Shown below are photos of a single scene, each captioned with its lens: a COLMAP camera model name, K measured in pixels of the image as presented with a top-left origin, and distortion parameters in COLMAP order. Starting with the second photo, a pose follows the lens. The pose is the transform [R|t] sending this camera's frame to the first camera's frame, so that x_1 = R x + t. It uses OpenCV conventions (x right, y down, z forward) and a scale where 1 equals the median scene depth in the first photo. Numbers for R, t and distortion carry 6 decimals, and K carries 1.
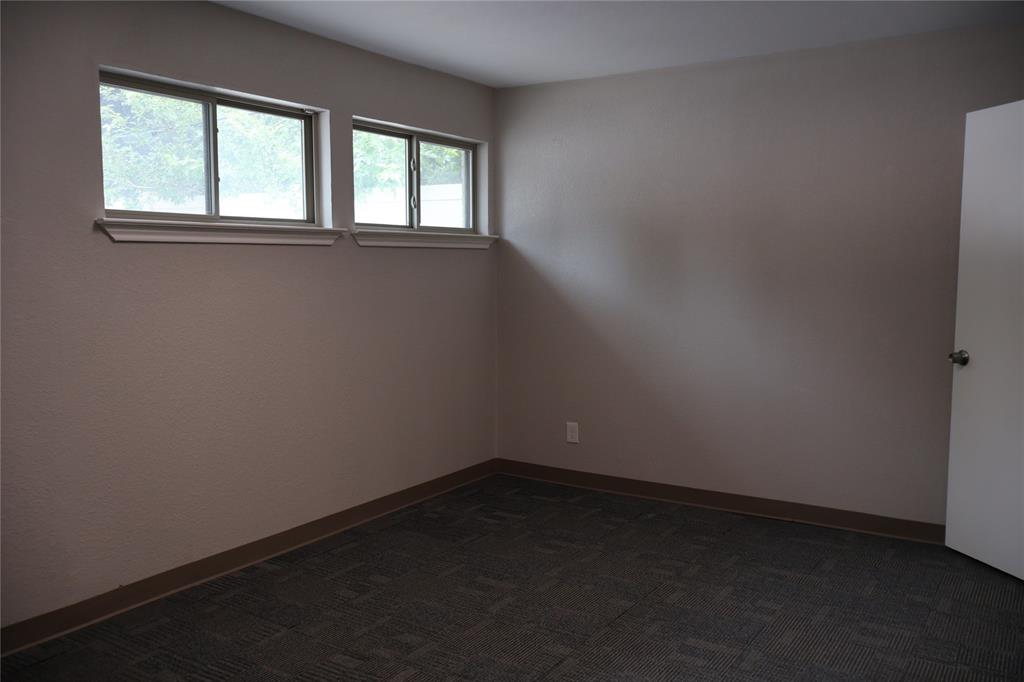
lens RADIAL K [[851.6, 0, 510.3], [0, 851.6, 339.1], [0, 0, 1]] dist [-0.000305, 0.010937]
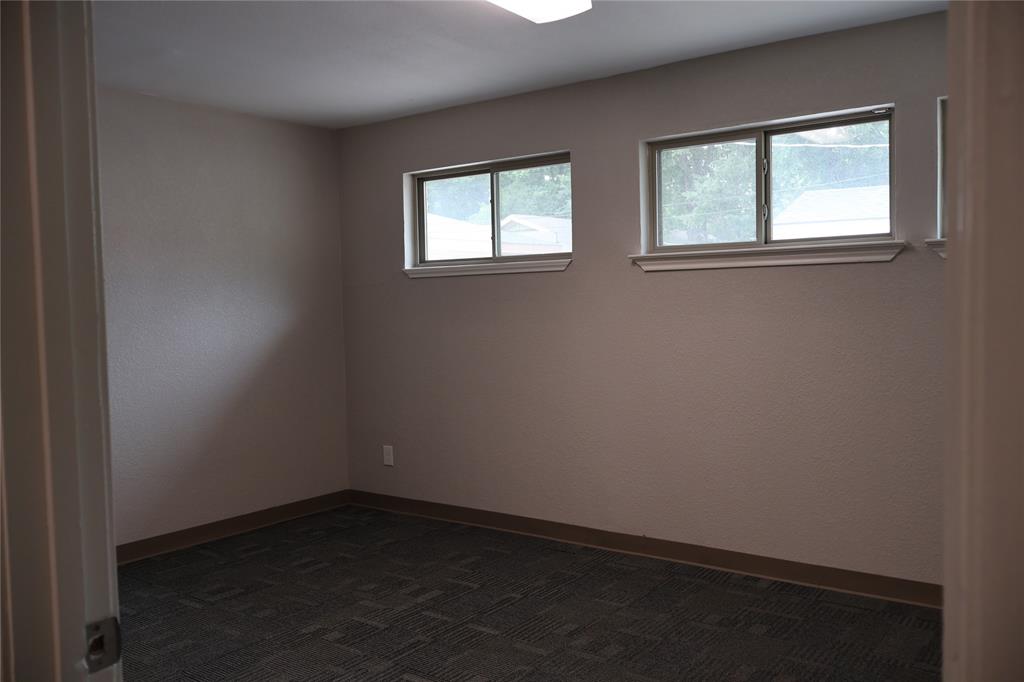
lens RADIAL K [[851.6, 0, 510.3], [0, 851.6, 339.1], [0, 0, 1]] dist [-0.000305, 0.010937]
pose [[-0.051863, 0.049580, -0.997423, 0.733778], [-0.069974, 0.996132, 0.053155, -0.055980], [0.996200, 0.072550, -0.048194, 0.736435]]
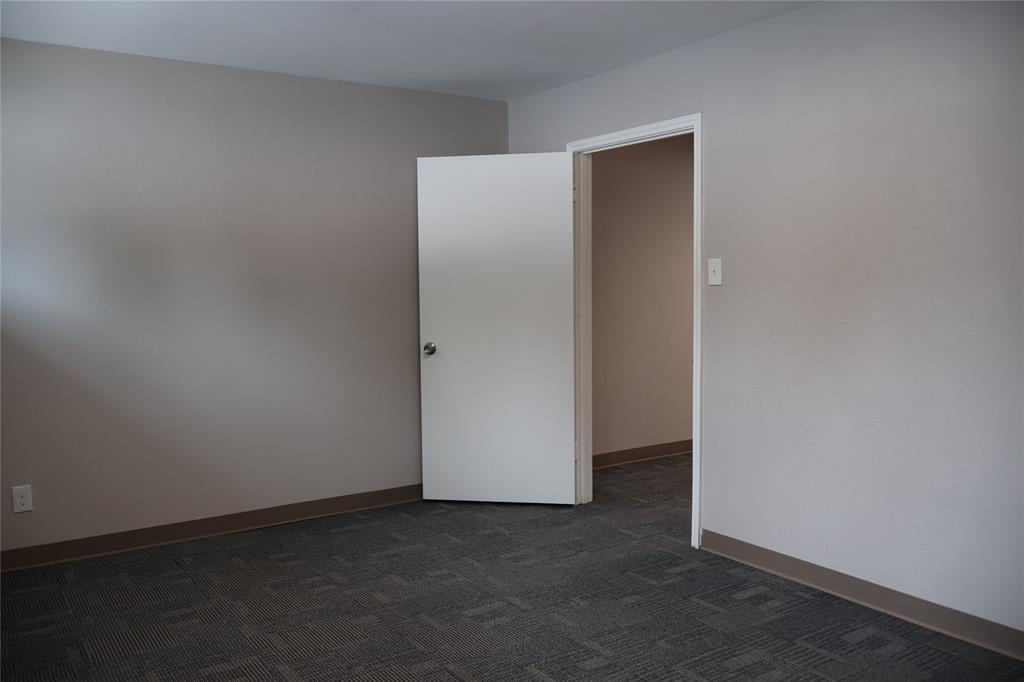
lens RADIAL K [[851.6, 0, 510.3], [0, 851.6, 339.1], [0, 0, 1]] dist [-0.000305, 0.010937]
pose [[0.391702, -0.070129, 0.917416, -0.618041], [0.089799, 0.995245, 0.037737, -0.030708], [-0.915699, 0.067602, 0.396137, 0.394891]]
